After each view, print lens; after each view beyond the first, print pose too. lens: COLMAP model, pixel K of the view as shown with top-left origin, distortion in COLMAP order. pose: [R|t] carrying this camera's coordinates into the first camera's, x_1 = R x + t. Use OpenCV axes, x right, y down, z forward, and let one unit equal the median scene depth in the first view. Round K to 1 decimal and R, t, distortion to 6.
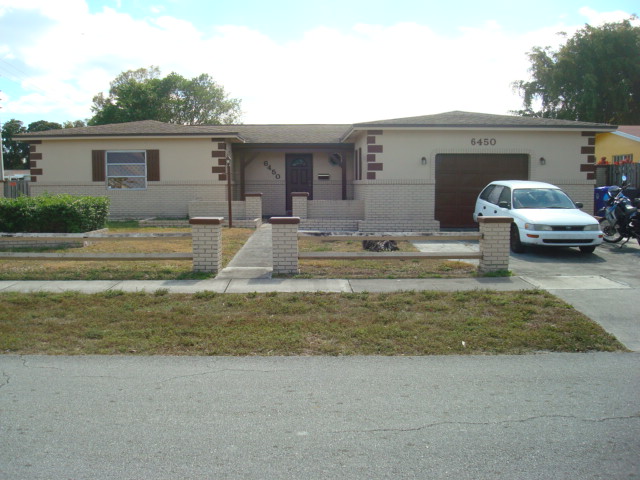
lens RADIAL K [[667.1, 0, 319.8], [0, 667.1, 235.2], [0, 0, 1]] dist [-0.102610, 0.000000]
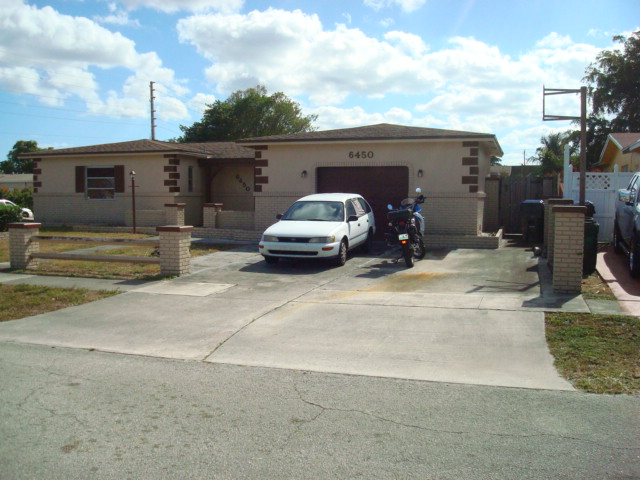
lens RADIAL K [[667.1, 0, 319.8], [0, 667.1, 242.5], [0, 0, 1]] dist [-0.102610, 0.000000]
pose [[0.945167, 0.030327, -0.325176, 0.455841], [-0.033155, 0.999445, -0.003155, -0.002796], [0.324900, 0.013763, 0.945648, 0.027245]]
